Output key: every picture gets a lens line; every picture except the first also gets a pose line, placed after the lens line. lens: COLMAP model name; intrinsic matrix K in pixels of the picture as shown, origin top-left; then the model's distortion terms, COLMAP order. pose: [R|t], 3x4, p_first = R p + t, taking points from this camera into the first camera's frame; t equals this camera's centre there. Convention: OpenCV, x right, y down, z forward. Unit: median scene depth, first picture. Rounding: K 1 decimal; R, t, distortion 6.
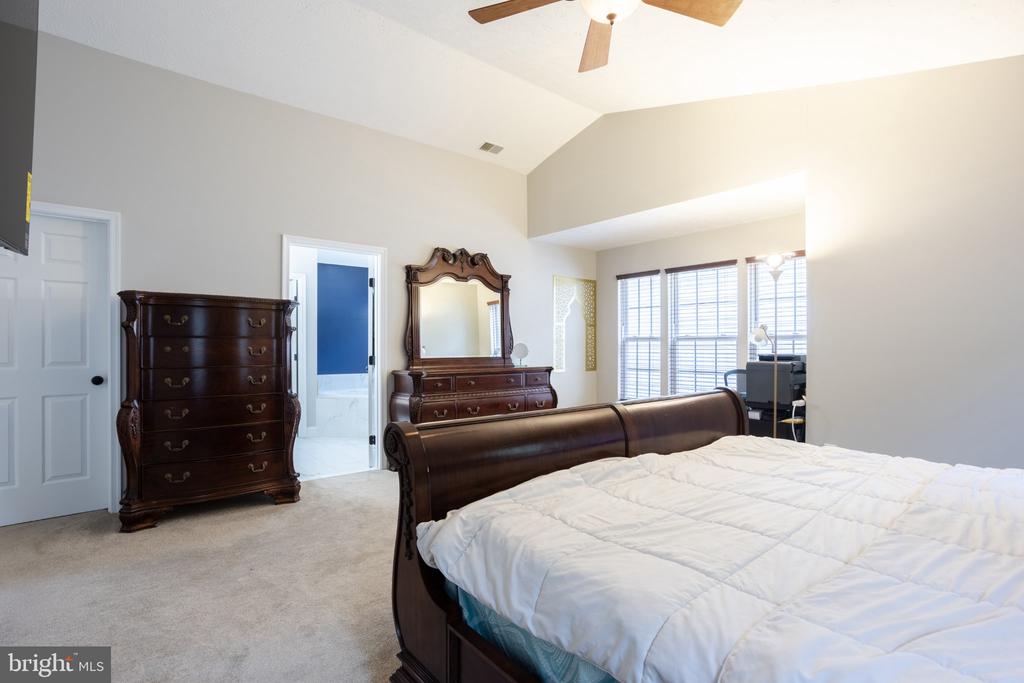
lens RADIAL K [[499.0, 0, 515.7], [0, 499.0, 343.2], [0, 0, 1]] dist [-0.029177, 0.007522]
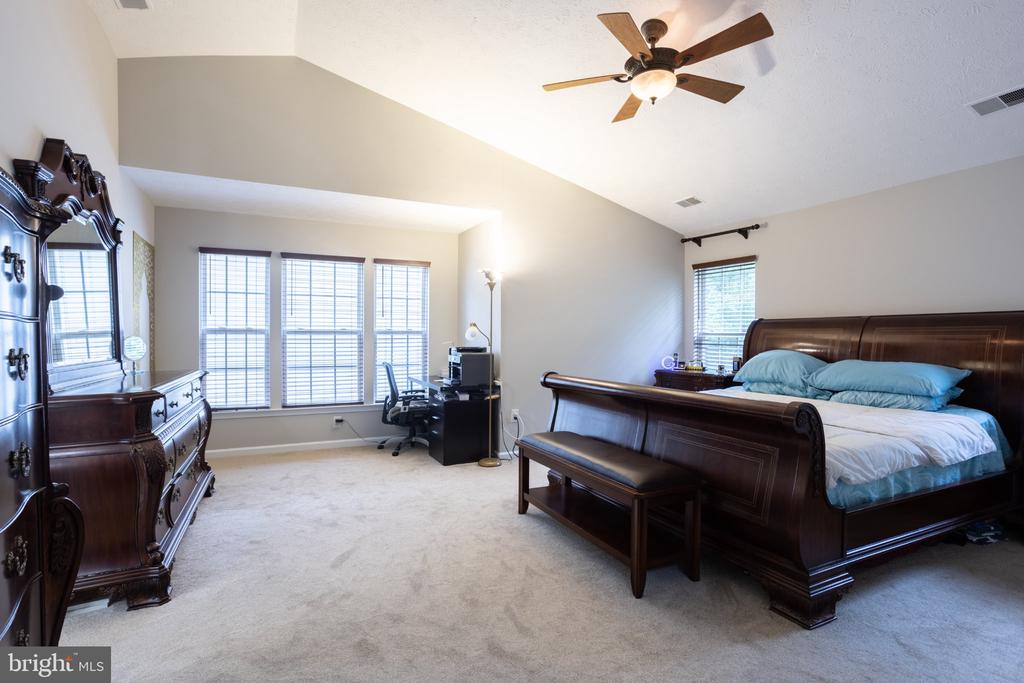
lens RADIAL K [[499.0, 0, 508.9], [0, 499.0, 341.7], [0, 0, 1]] dist [-0.029177, 0.007522]
pose [[0.233264, -0.004383, 0.972404, -0.486170], [-0.007827, 0.999949, 0.006385, -0.000047], [-0.972382, -0.009101, 0.233218, 0.429469]]
